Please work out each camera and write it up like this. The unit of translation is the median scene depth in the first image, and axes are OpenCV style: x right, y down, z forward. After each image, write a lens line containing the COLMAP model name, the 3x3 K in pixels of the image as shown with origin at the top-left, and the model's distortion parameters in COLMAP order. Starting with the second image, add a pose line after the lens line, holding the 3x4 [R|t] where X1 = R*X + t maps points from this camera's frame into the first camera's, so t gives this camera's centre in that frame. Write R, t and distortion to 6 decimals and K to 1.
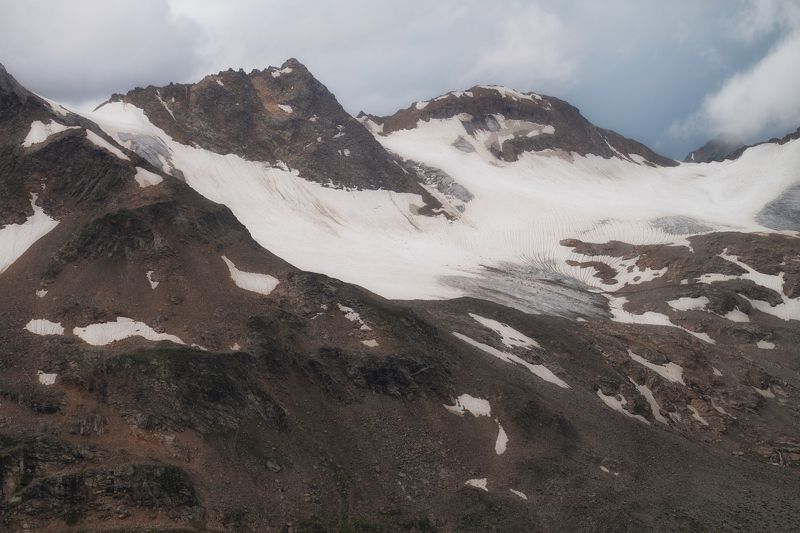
lens RADIAL K [[2305.8, 0, 400.0], [0, 2305.8, 266.5], [0, 0, 1]] dist [-0.138138, -0.389553]
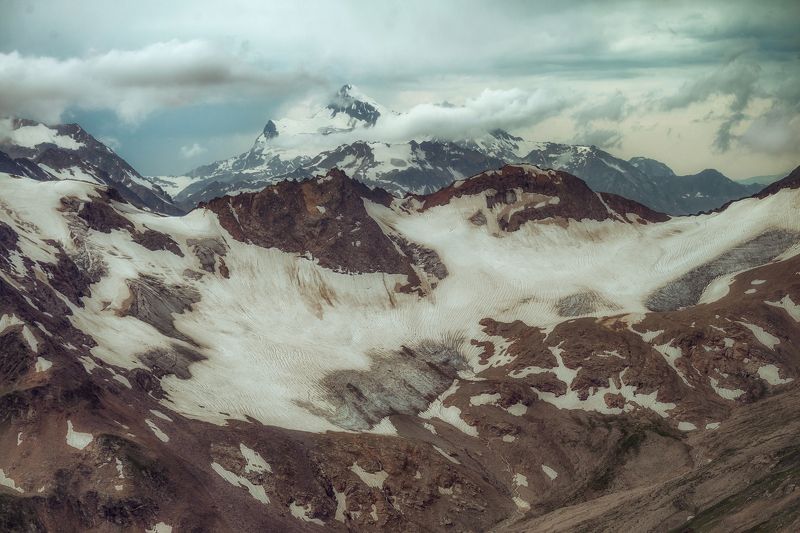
lens RADIAL K [[2305.8, 0, 400.0], [0, 2305.8, 266.5], [0, 0, 1]] dist [-0.138138, -0.389553]
pose [[0.959668, 0.015722, -0.280697, 0.402127], [0.014821, 0.994218, 0.106357, -0.187145], [0.280746, -0.106227, 0.953885, -0.345050]]
